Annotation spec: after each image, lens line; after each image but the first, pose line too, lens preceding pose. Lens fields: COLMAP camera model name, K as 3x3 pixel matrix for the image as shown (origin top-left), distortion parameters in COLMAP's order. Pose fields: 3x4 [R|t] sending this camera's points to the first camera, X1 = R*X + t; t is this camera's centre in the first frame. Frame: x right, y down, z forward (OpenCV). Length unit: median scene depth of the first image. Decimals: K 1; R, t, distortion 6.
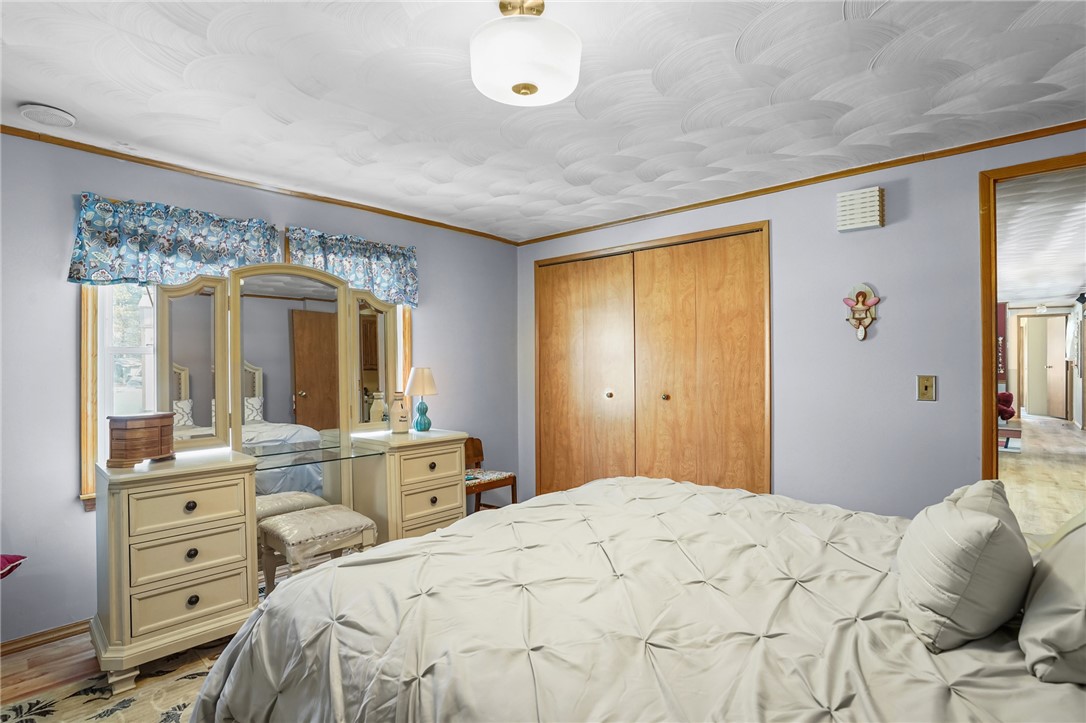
lens RADIAL K [[541.7, 0, 542.7], [0, 541.7, 358.5], [0, 0, 1]] dist [-0.090177, 0.048515]
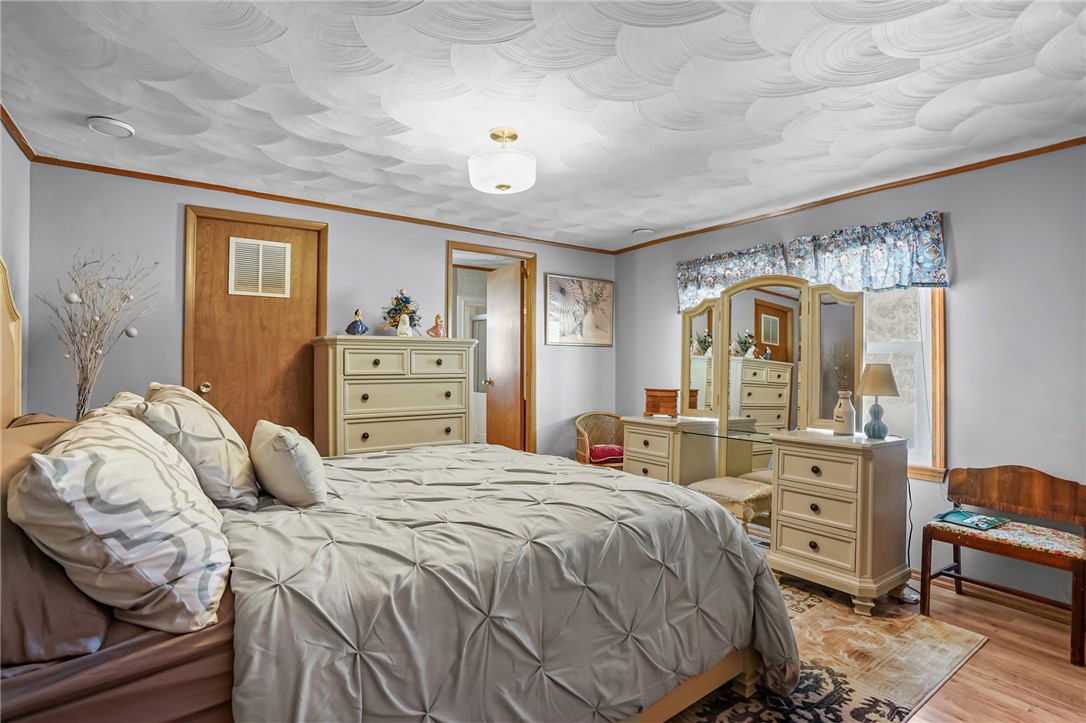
lens RADIAL K [[533.1, 0, 541.2], [0, 533.1, 352.2], [0, 0, 1]] dist [-0.081057, 0.037407]
pose [[-0.211445, -0.019664, -0.977192, 0.666831], [0.002713, 0.999782, -0.020705, 0.014476], [0.977386, -0.007029, -0.211345, 0.640550]]
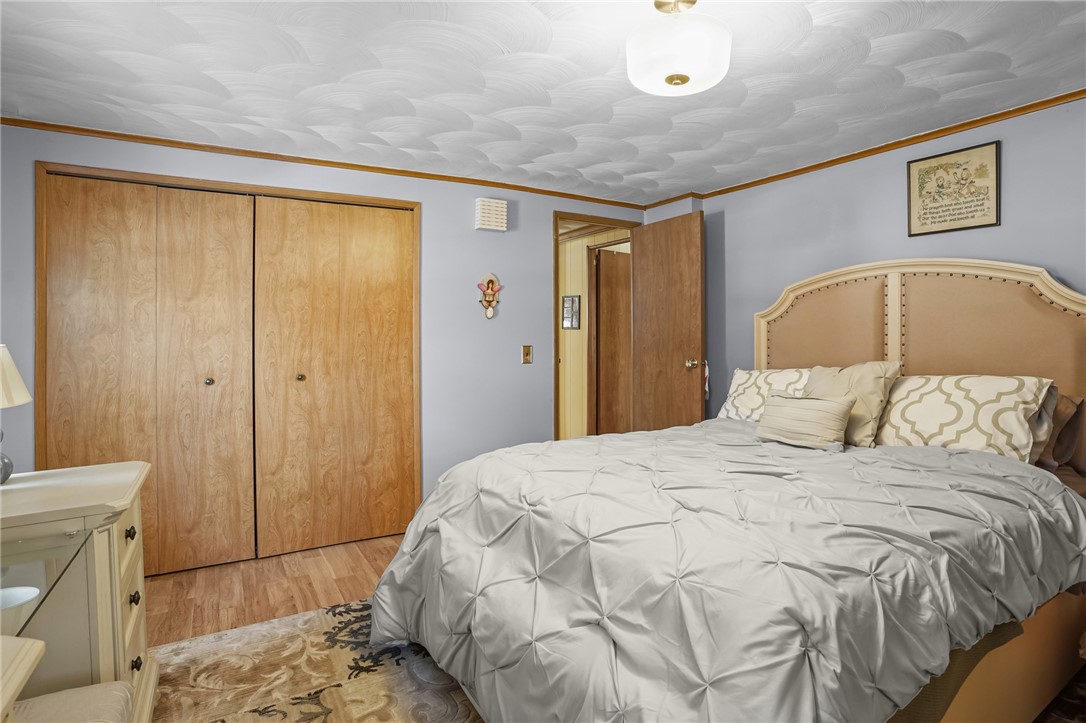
lens RADIAL K [[545.3, 0, 542.8], [0, 545.3, 323.1], [0, 0, 1]] dist [-0.080069, 0.037832]
pose [[0.295129, 0.021198, 0.955222, -0.494375], [-0.004289, 0.999773, -0.020862, 0.002730], [-0.955448, 0.002060, 0.295153, 0.410922]]
